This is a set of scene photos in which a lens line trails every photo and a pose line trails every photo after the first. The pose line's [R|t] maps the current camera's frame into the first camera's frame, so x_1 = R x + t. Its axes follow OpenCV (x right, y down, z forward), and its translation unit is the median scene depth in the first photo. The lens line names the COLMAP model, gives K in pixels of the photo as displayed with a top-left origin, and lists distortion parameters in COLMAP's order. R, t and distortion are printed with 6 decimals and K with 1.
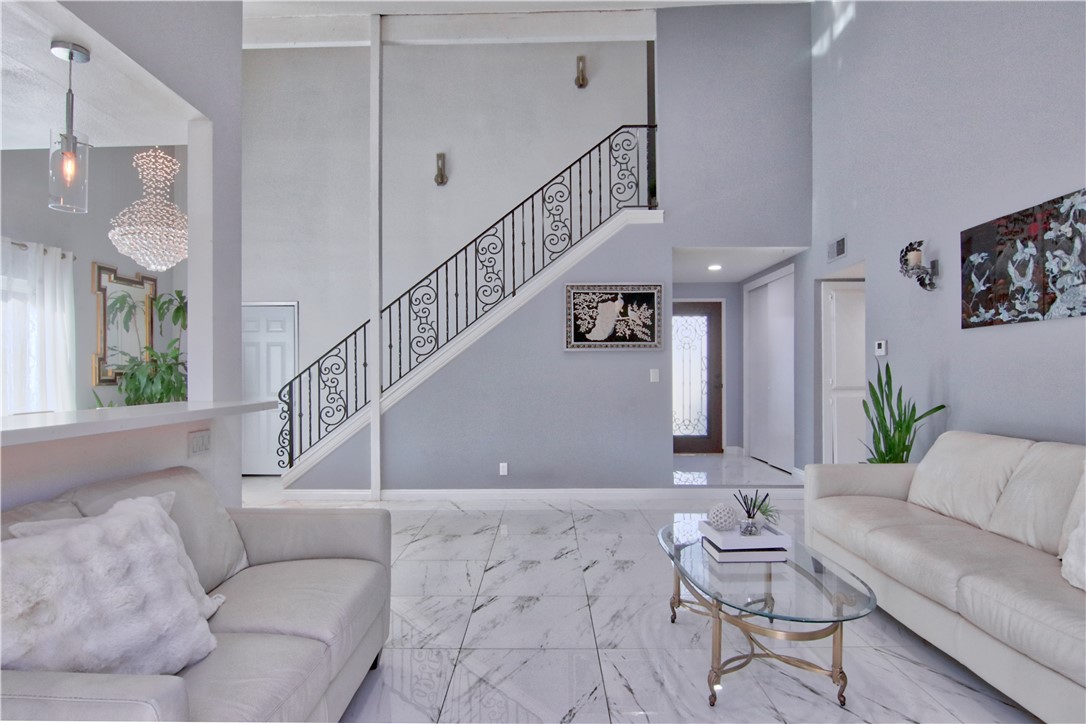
lens RADIAL K [[570.3, 0, 536.5], [0, 570.3, 369.1], [0, 0, 1]] dist [-0.000561, -0.000329]
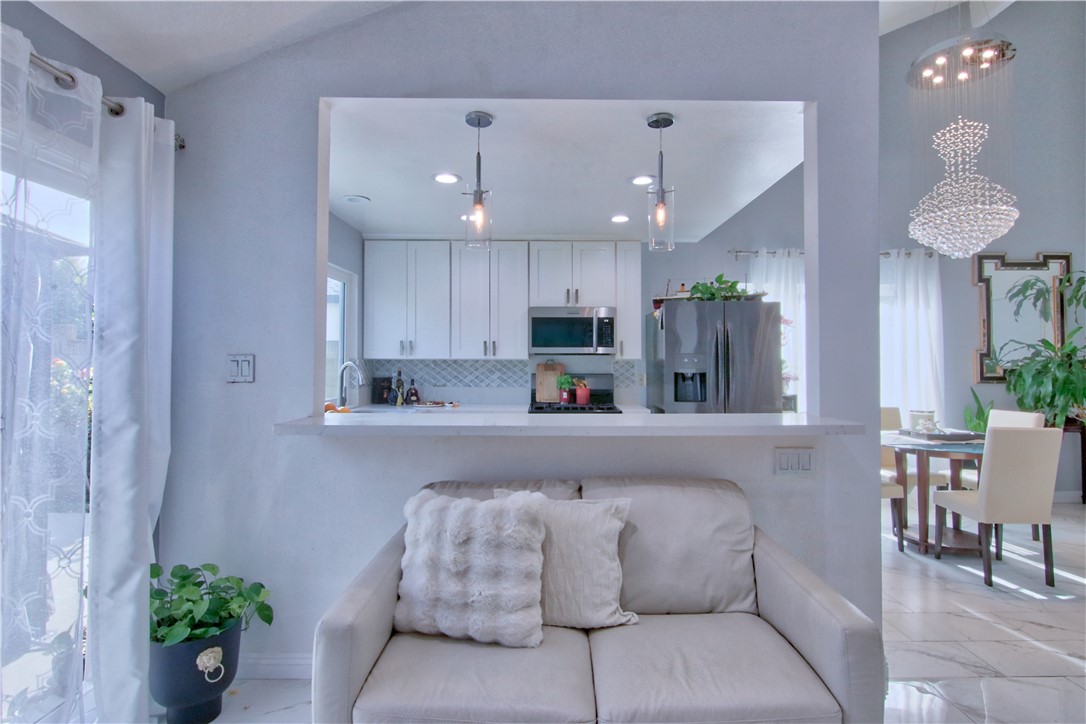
lens RADIAL K [[563.8, 0, 545.3], [0, 563.8, 346.5], [0, 0, 1]] dist [0.000416, 0.000156]
pose [[0.032167, -0.016415, -0.999348, 0.407102], [0.002704, 0.999863, -0.016336, -0.053819], [0.999479, -0.002176, 0.032207, 0.759907]]
